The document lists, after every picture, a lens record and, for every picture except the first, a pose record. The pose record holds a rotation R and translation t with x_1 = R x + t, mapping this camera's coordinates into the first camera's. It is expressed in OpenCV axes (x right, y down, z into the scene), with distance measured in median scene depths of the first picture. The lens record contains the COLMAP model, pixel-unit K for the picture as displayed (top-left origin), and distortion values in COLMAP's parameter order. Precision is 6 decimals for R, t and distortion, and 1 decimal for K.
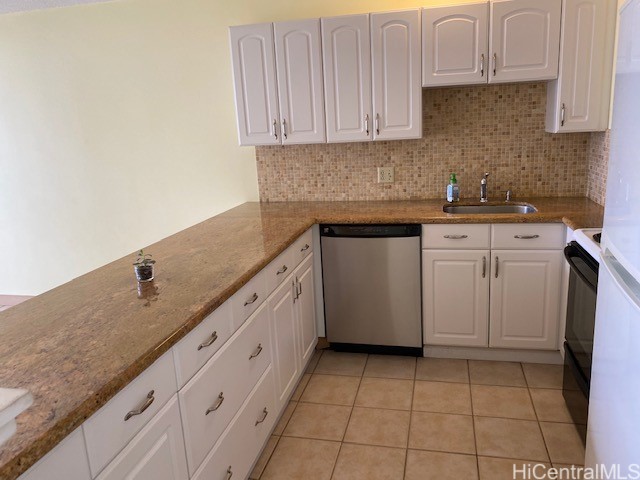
lens RADIAL K [[486.2, 0, 317.1], [0, 486.2, 235.1], [0, 0, 1]] dist [0.007800, 0.007572]
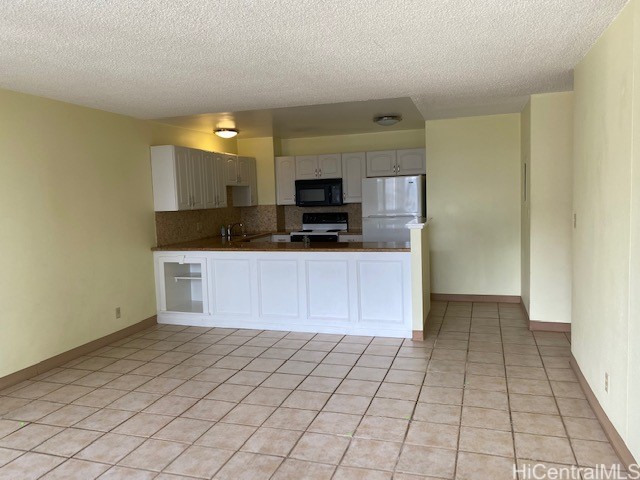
lens RADIAL K [[486.2, 0, 320.5], [0, 486.2, 239.1], [0, 0, 1]] dist [0.007800, 0.007572]
pose [[0.099770, -0.043257, 0.994070, -1.928841], [0.249273, 0.968282, 0.017117, 0.017630], [-0.963280, 0.246087, 0.107388, 0.342811]]
